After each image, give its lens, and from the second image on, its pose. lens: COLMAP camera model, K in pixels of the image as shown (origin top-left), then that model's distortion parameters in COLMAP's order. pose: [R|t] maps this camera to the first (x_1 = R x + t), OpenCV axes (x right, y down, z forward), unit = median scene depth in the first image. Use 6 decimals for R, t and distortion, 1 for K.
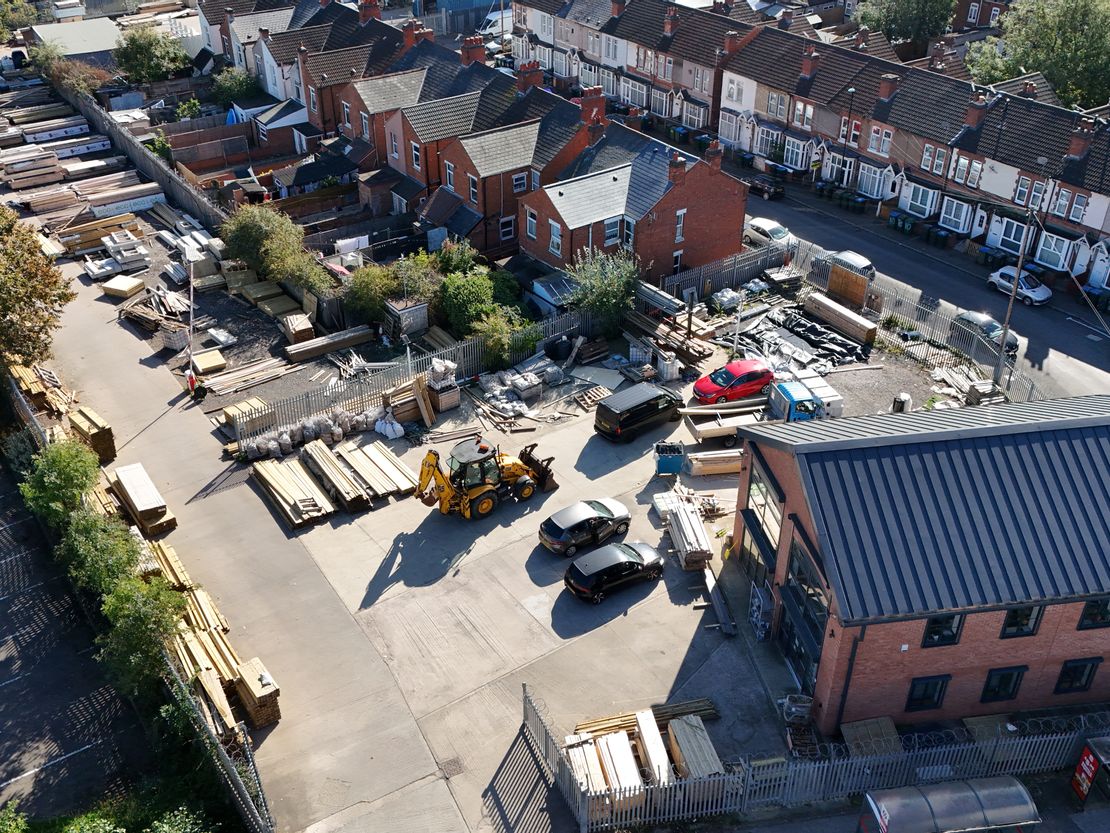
lens RADIAL K [[1096.9, 0, 555.0], [0, 1096.9, 416.5], [0, 0, 1]] dist [0.112923, -0.207494]
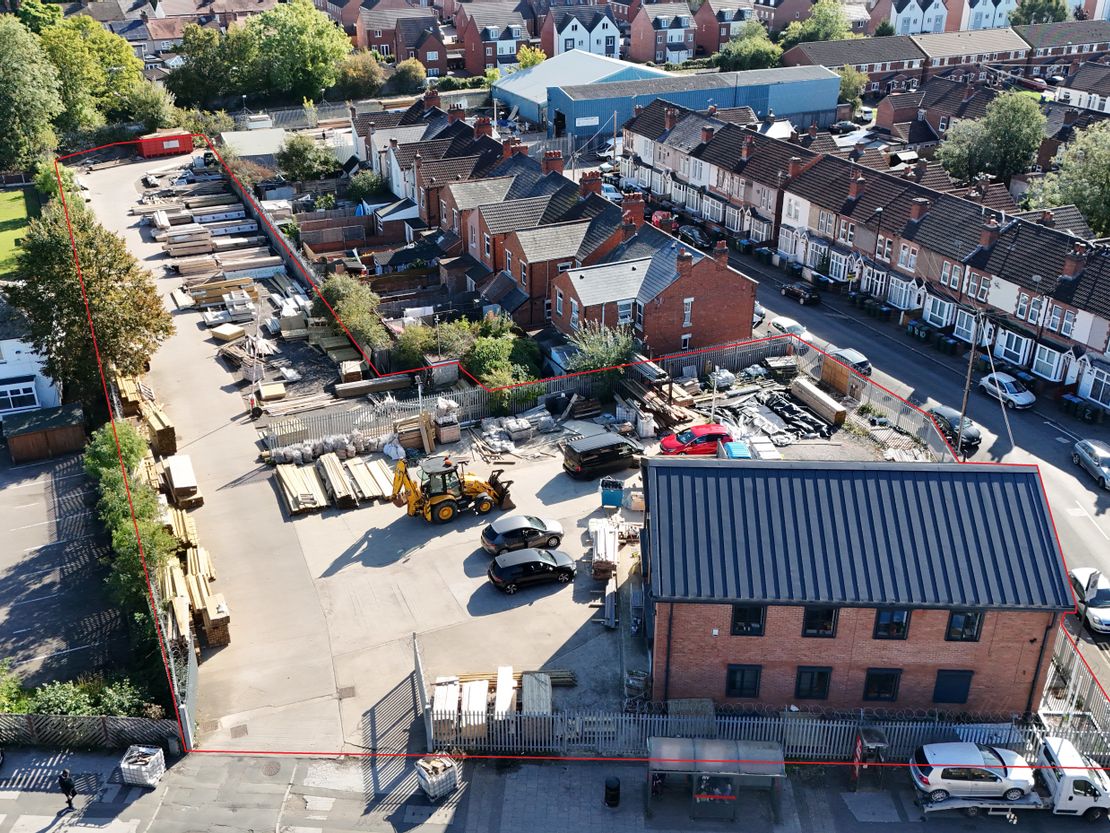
lens RADIAL K [[1096.9, 0, 555.0], [0, 1096.9, 416.5], [0, 0, 1]] dist [0.112923, -0.207494]
pose [[0.981797, 0.083199, -0.170740, 0.178161], [-0.102150, 0.989172, -0.105380, 0.065628], [0.160124, 0.120902, 0.979665, -0.118354]]
